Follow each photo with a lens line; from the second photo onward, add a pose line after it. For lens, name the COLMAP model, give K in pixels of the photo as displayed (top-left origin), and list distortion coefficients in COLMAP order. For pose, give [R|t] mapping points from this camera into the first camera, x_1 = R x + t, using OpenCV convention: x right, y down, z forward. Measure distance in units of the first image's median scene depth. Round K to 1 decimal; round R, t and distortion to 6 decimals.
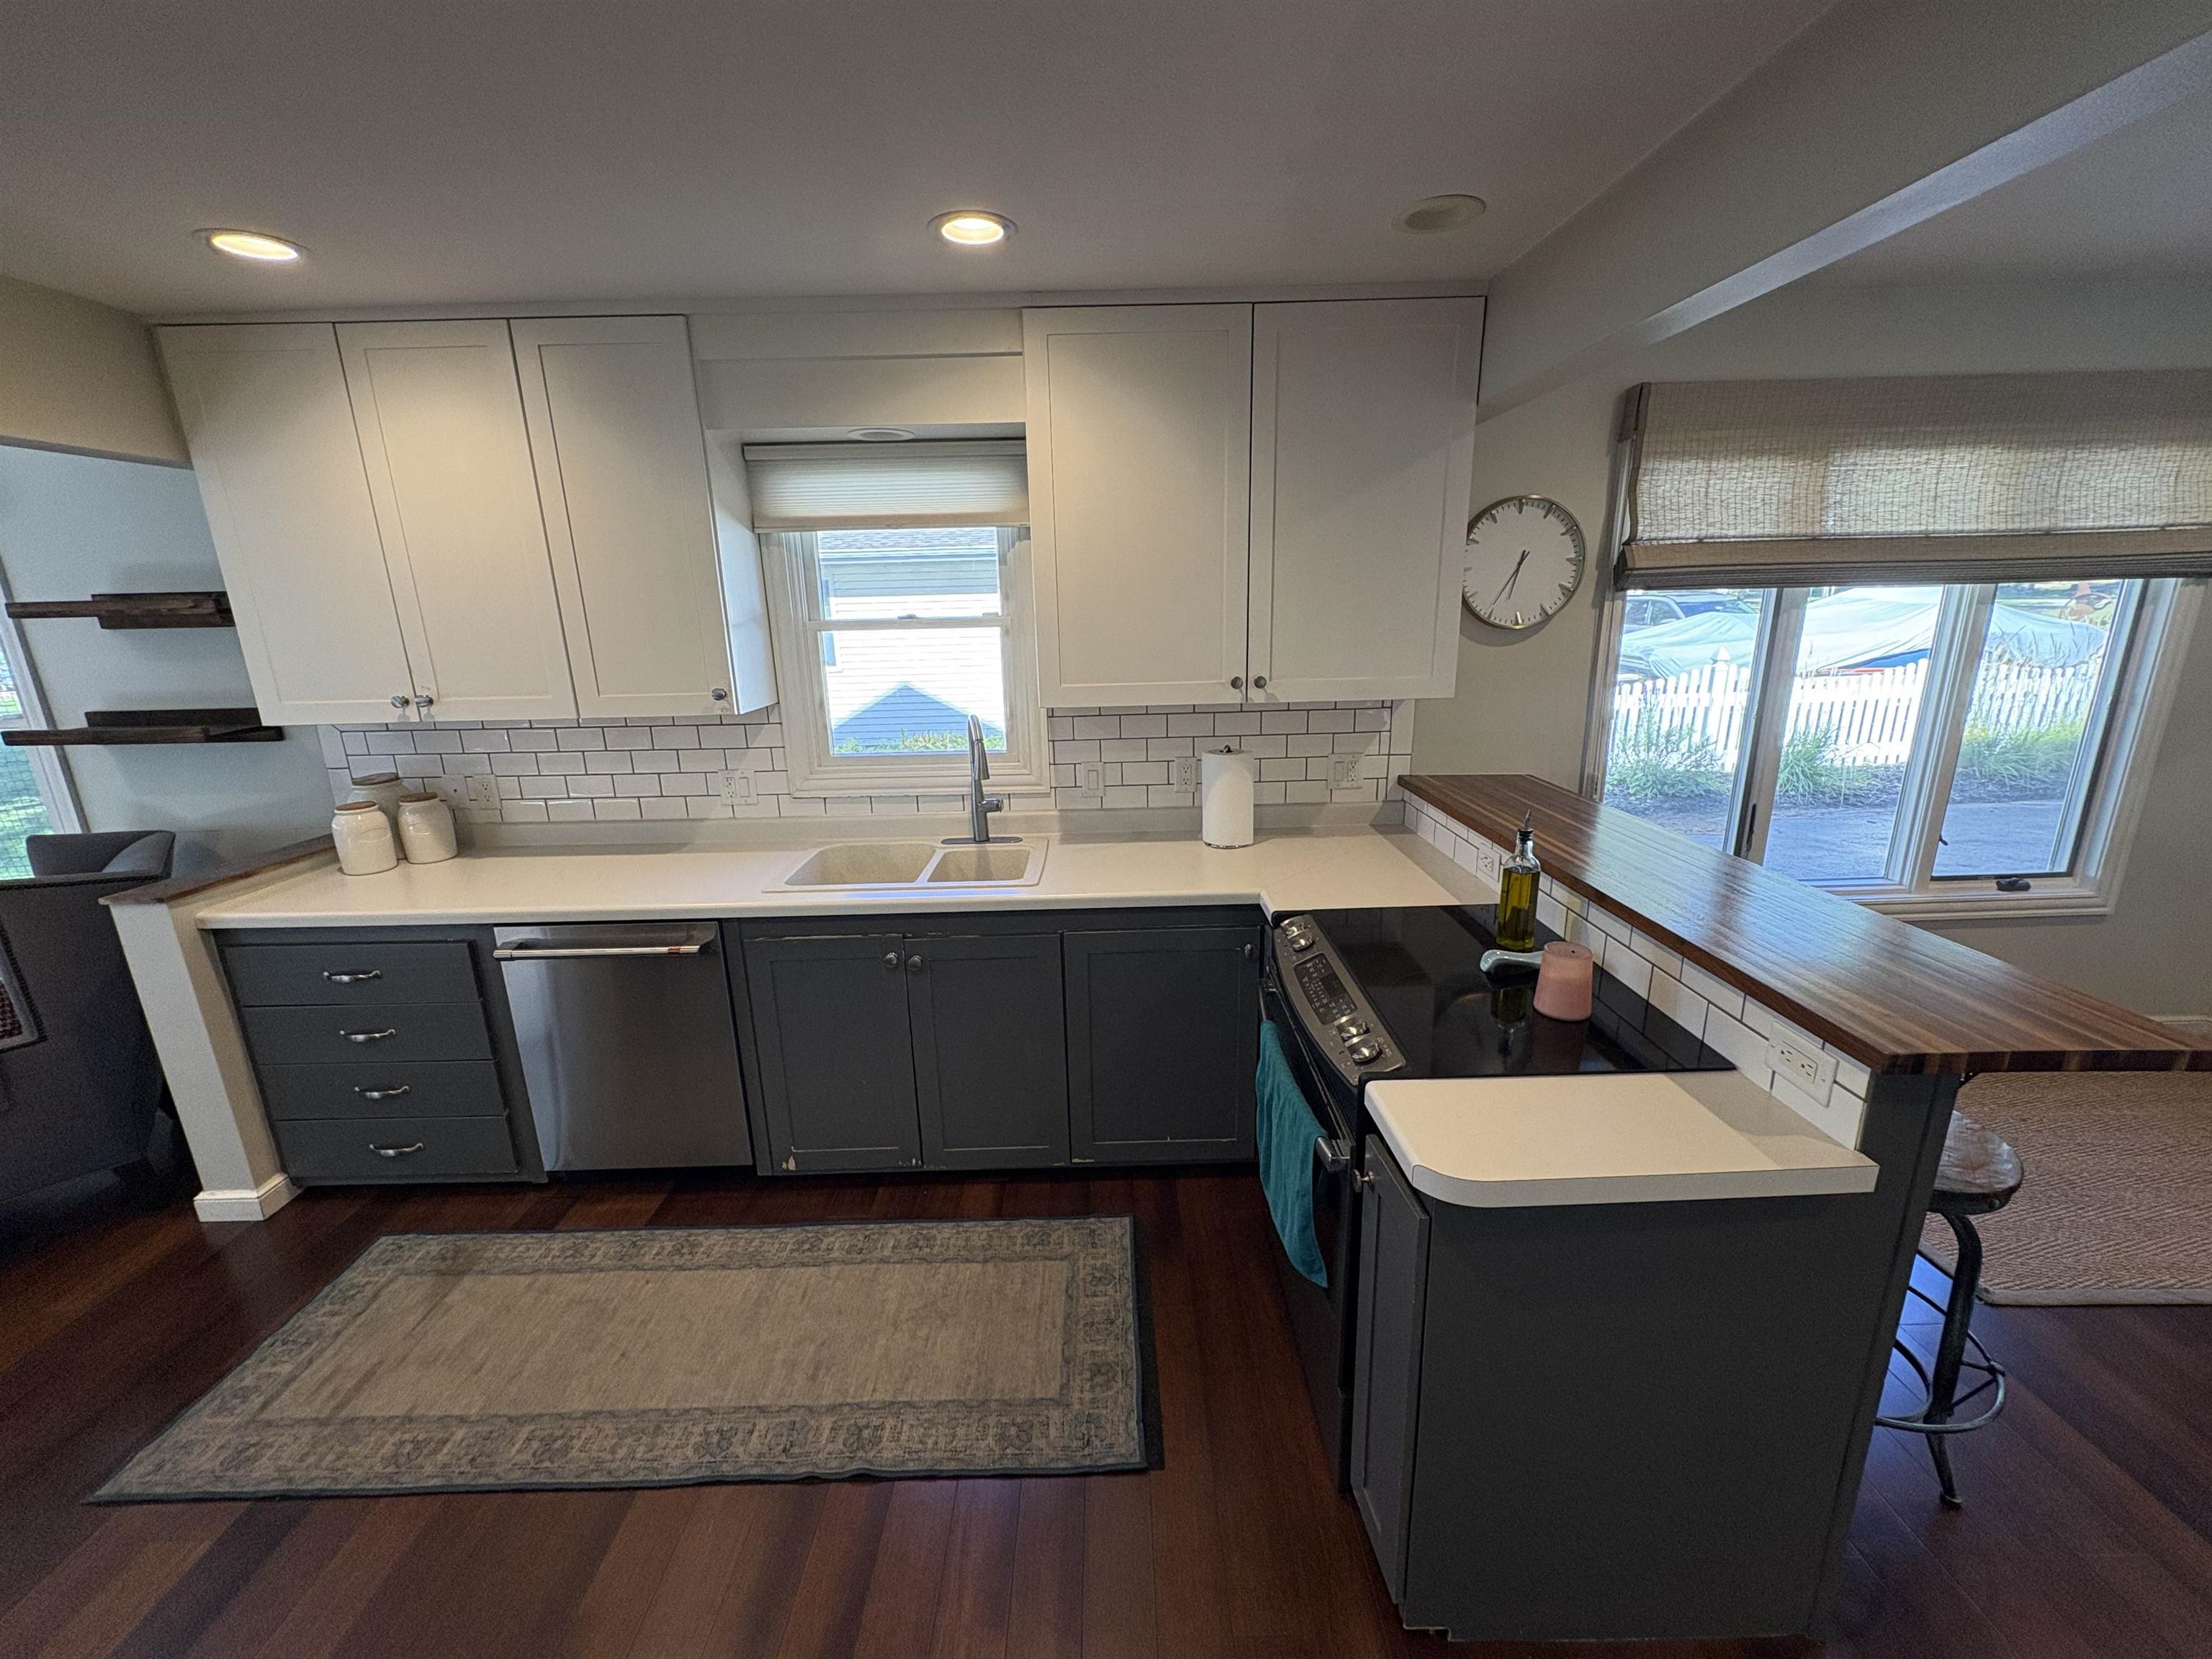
lens RADIAL K [[873.3, 0, 1114.8], [0, 873.3, 832.6], [0, 0, 1]] dist [0.002107, 0.000120]
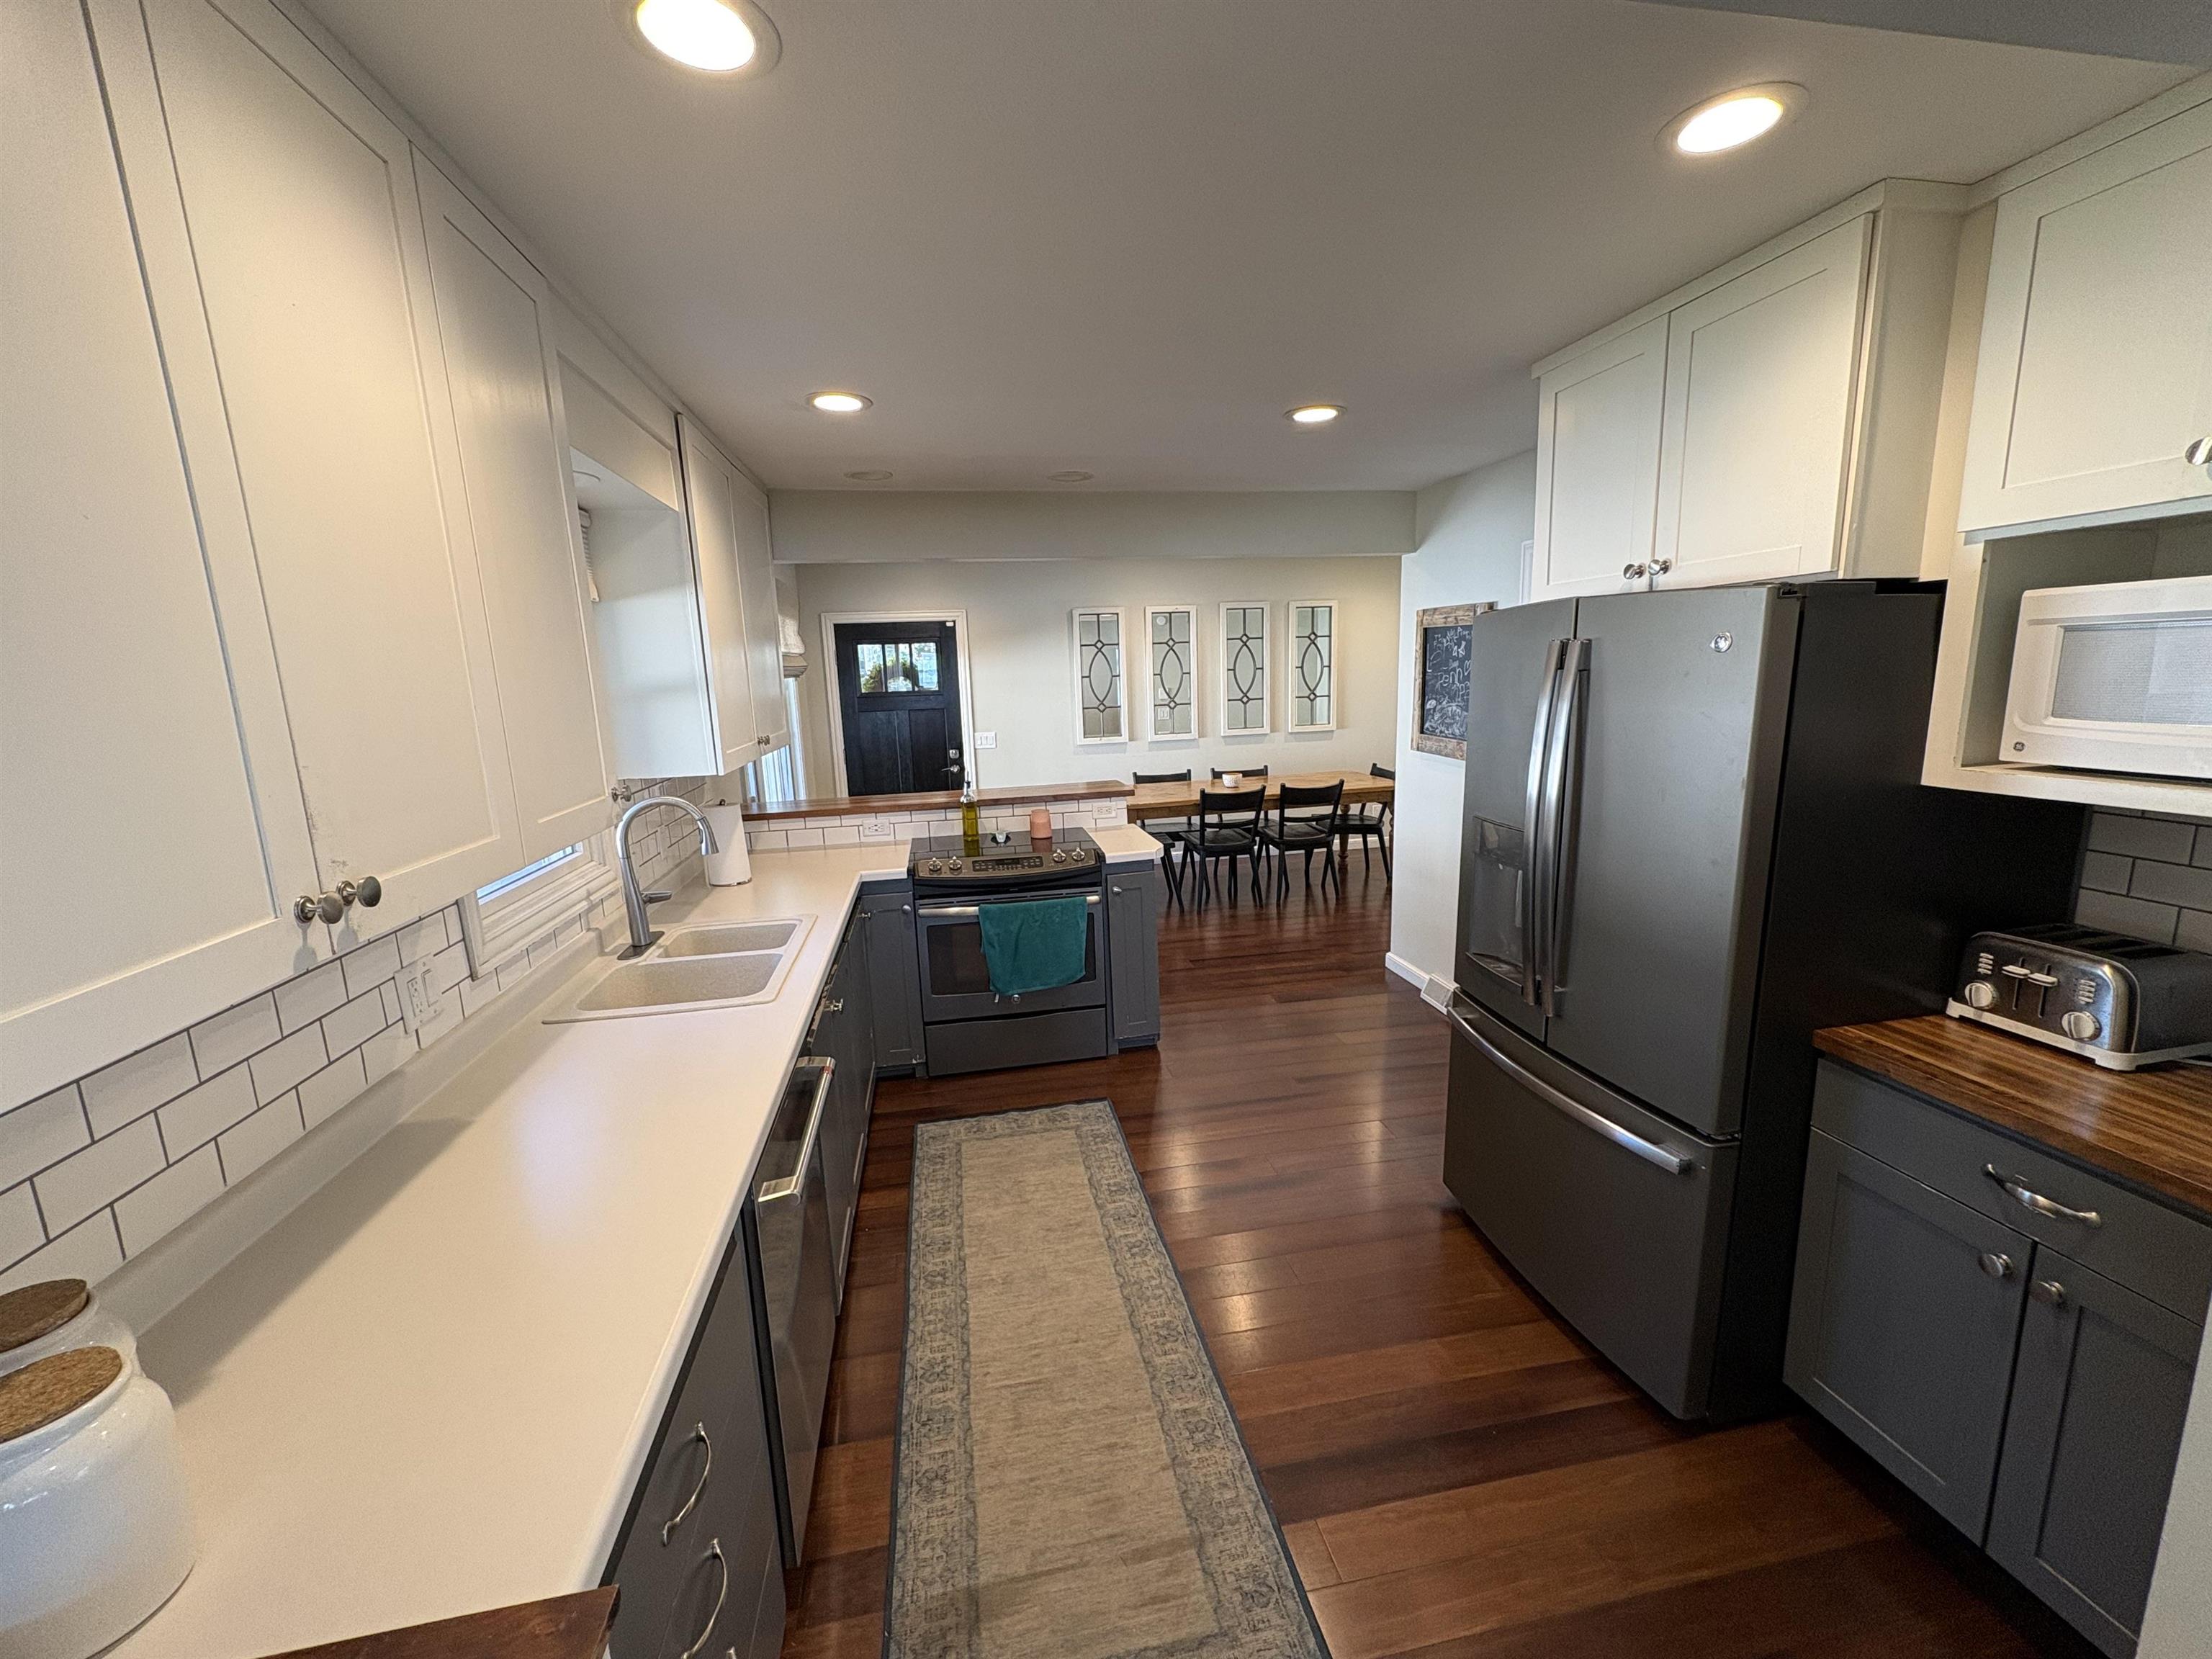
lens RADIAL K [[873.3, 0, 1112.4], [0, 873.3, 825.0], [0, 0, 1]] dist [0.002107, 0.000120]
pose [[-0.174945, -0.151086, 0.972917, -1.283784], [0.283493, 0.938578, 0.196730, -0.169756], [-0.942882, 0.310232, -0.121368, 0.750806]]
